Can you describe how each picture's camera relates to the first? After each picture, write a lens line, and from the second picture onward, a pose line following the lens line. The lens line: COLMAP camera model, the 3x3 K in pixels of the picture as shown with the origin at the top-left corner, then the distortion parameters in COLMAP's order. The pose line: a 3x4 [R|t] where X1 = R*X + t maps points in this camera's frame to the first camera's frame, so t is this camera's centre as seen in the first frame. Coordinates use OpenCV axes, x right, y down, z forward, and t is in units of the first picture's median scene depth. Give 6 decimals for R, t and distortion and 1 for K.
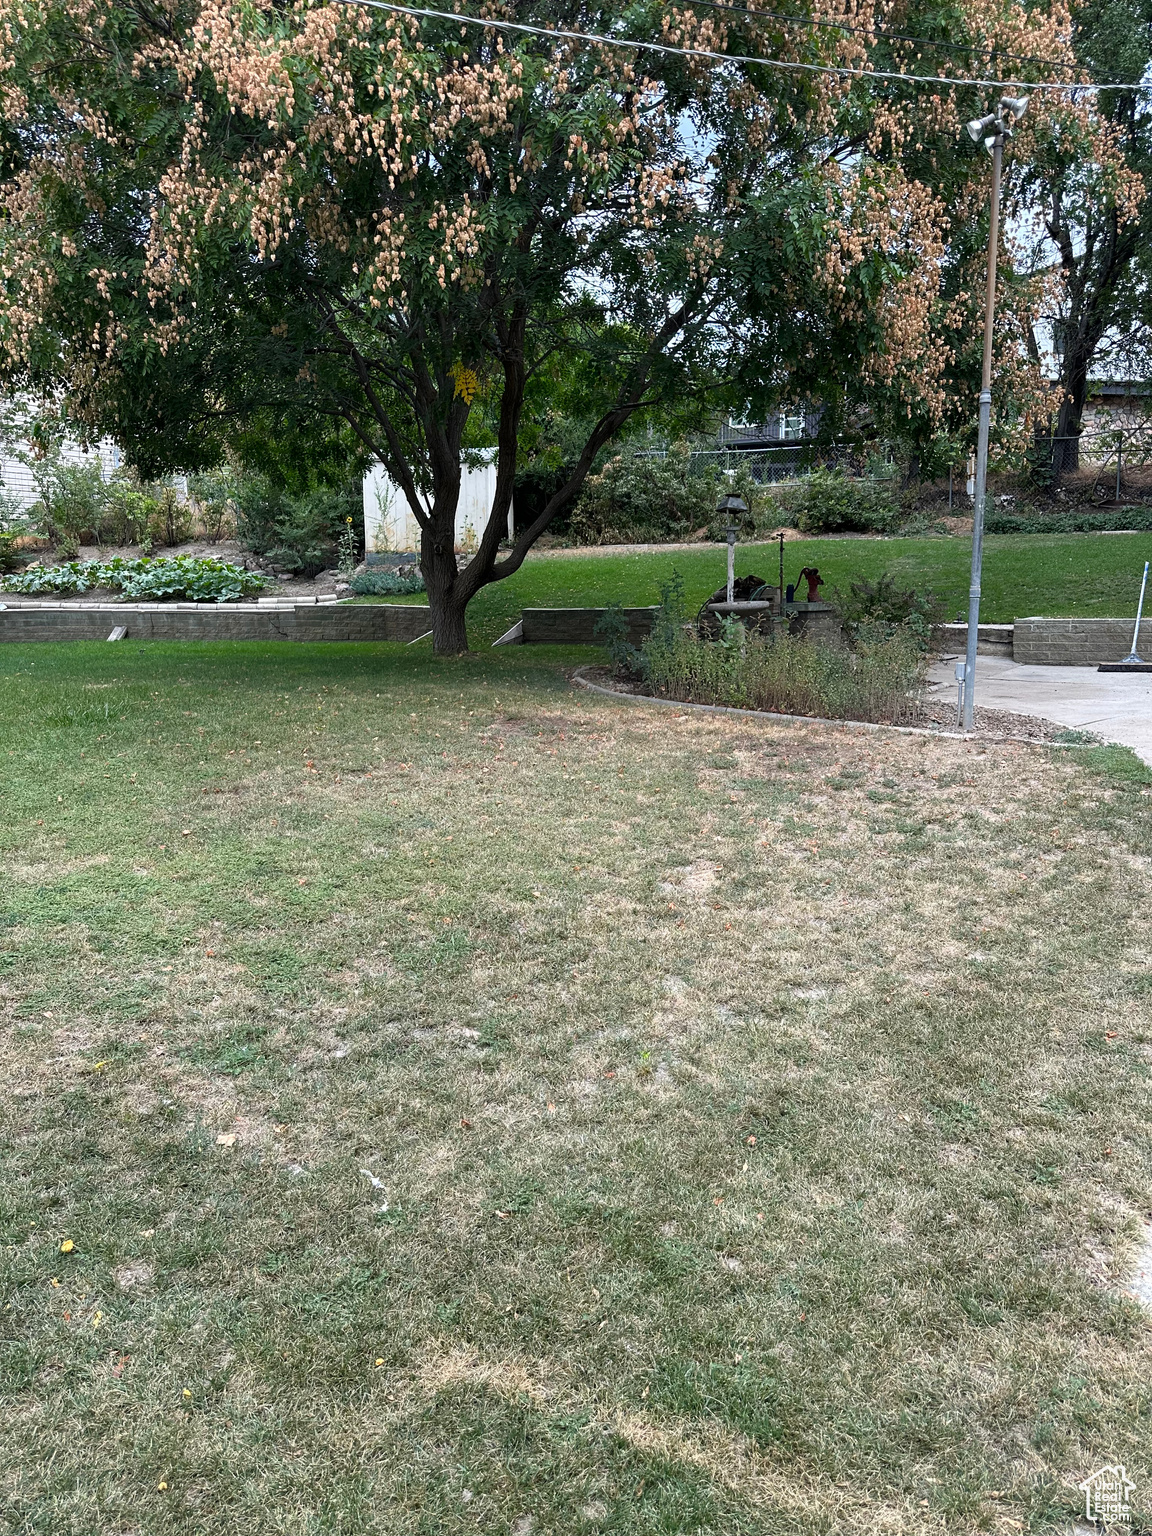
lens RADIAL K [[1079.1, 0, 563.3], [0, 1079.1, 753.8], [0, 0, 1]] dist [0.066636, -0.082536]
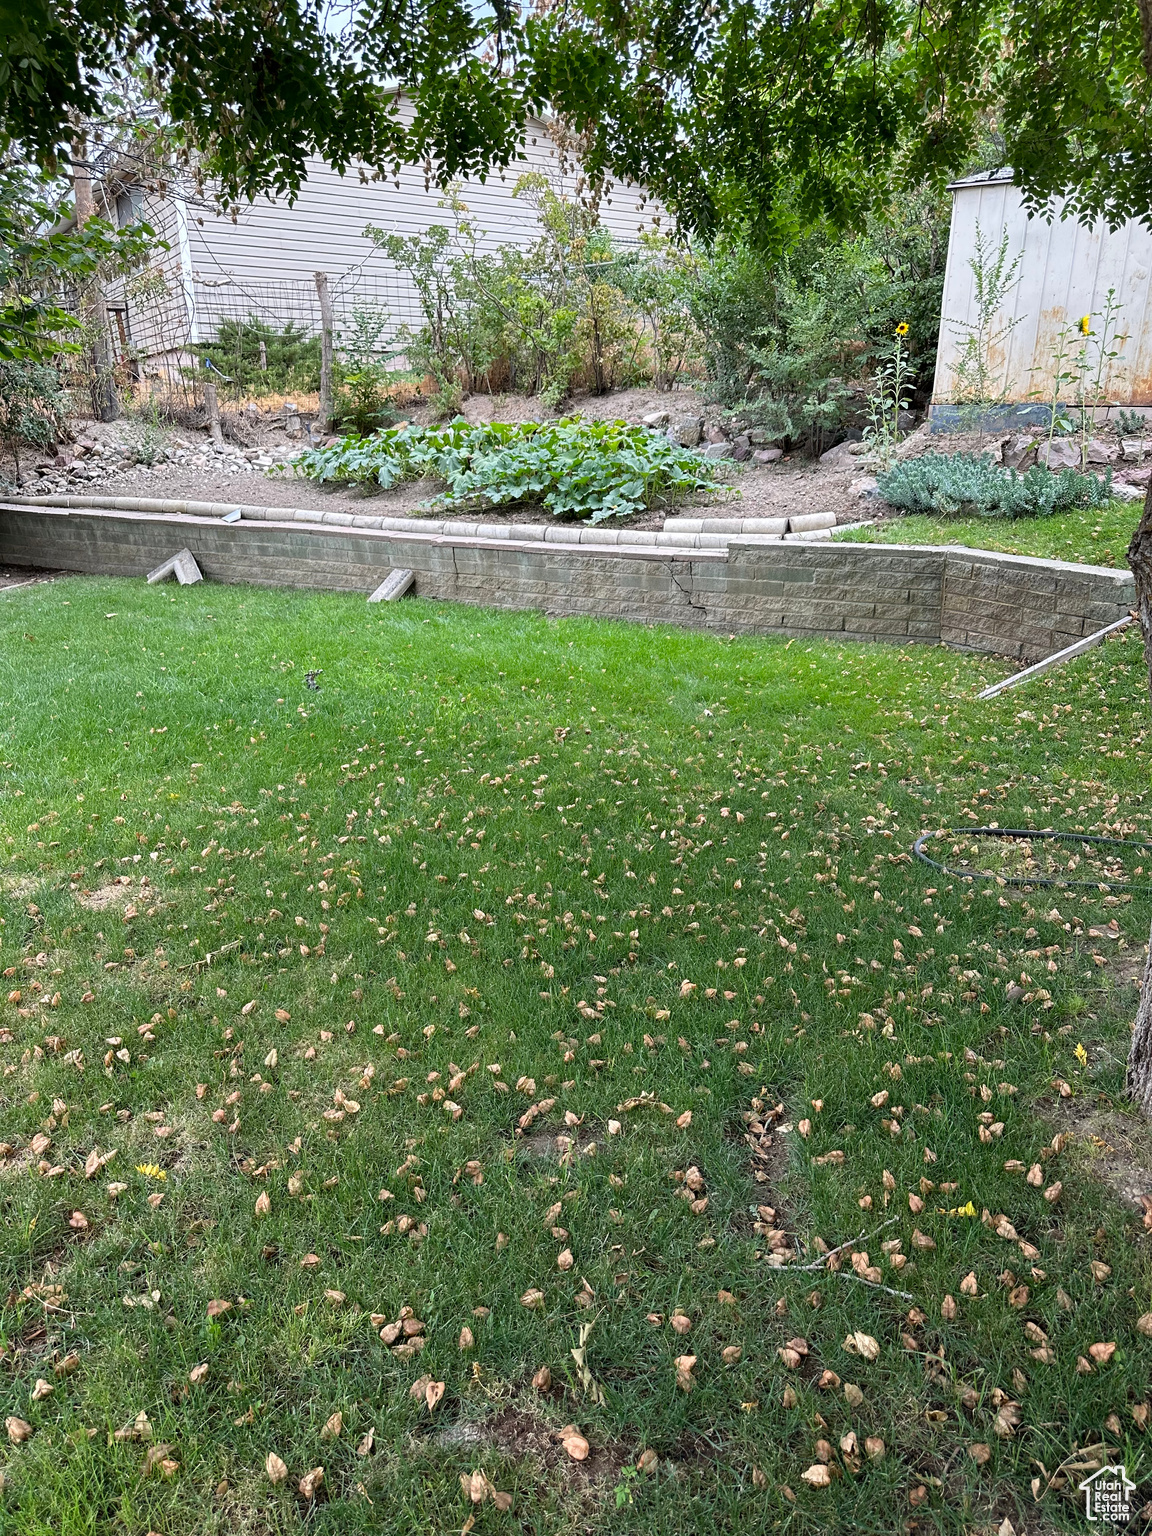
lens RADIAL K [[1079.1, 0, 574.6], [0, 1079.1, 780.0], [0, 0, 1]] dist [0.066636, -0.082536]
pose [[0.876623, 0.151581, -0.456680, -0.086141], [-0.076288, 0.980863, 0.179128, -0.109574], [0.475093, -0.122189, 0.871411, 0.549699]]
